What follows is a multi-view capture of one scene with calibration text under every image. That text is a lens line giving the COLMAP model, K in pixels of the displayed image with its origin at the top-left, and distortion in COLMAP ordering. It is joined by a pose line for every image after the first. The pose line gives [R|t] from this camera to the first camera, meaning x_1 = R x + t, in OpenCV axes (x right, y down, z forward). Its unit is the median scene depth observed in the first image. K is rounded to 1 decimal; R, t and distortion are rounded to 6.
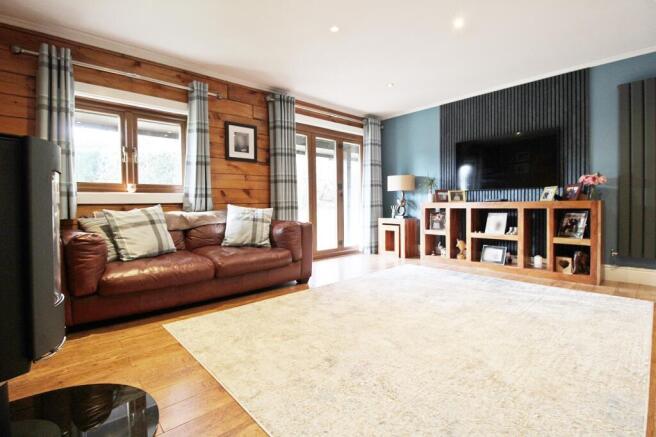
lens RADIAL K [[309.6, 0, 324.9], [0, 309.6, 211.8], [0, 0, 1]] dist [-0.006127, -0.009140]
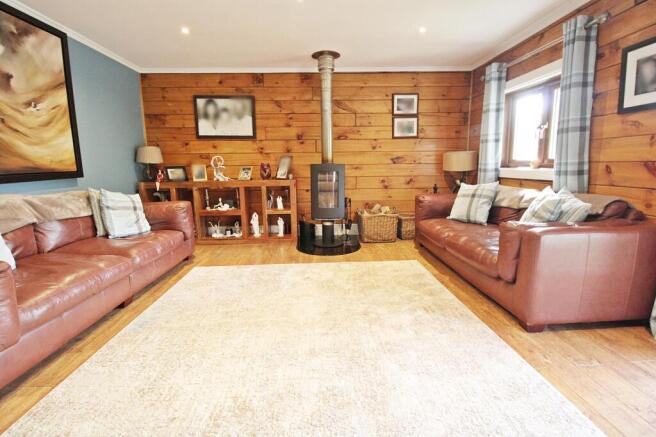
lens RADIAL K [[309.6, 0, 331.1], [0, 309.6, 214.6], [0, 0, 1]] dist [-0.006127, -0.009140]
pose [[-0.631959, 0.138974, -0.762440, 0.528360], [-0.003683, 0.983241, 0.182273, -0.081093], [0.774993, 0.117997, -0.620856, 0.956453]]
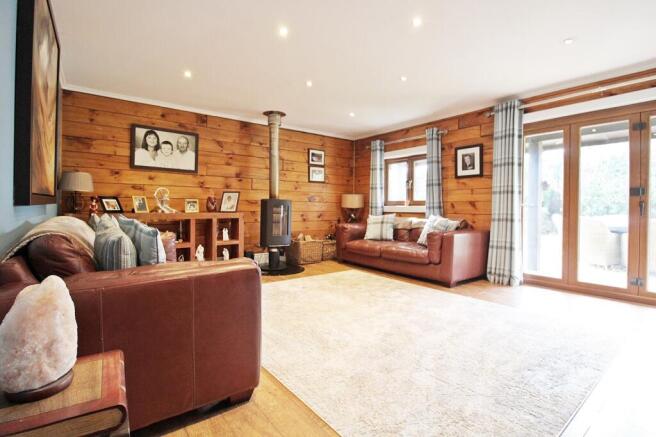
lens RADIAL K [[309.6, 0, 341.8], [0, 309.6, 213.2], [0, 0, 1]] dist [-0.006127, -0.009140]
pose [[-0.054573, 0.025511, -0.998184, 0.951783], [-0.035351, 0.998997, 0.027464, -0.047277], [0.997884, 0.036786, -0.053617, 0.615160]]
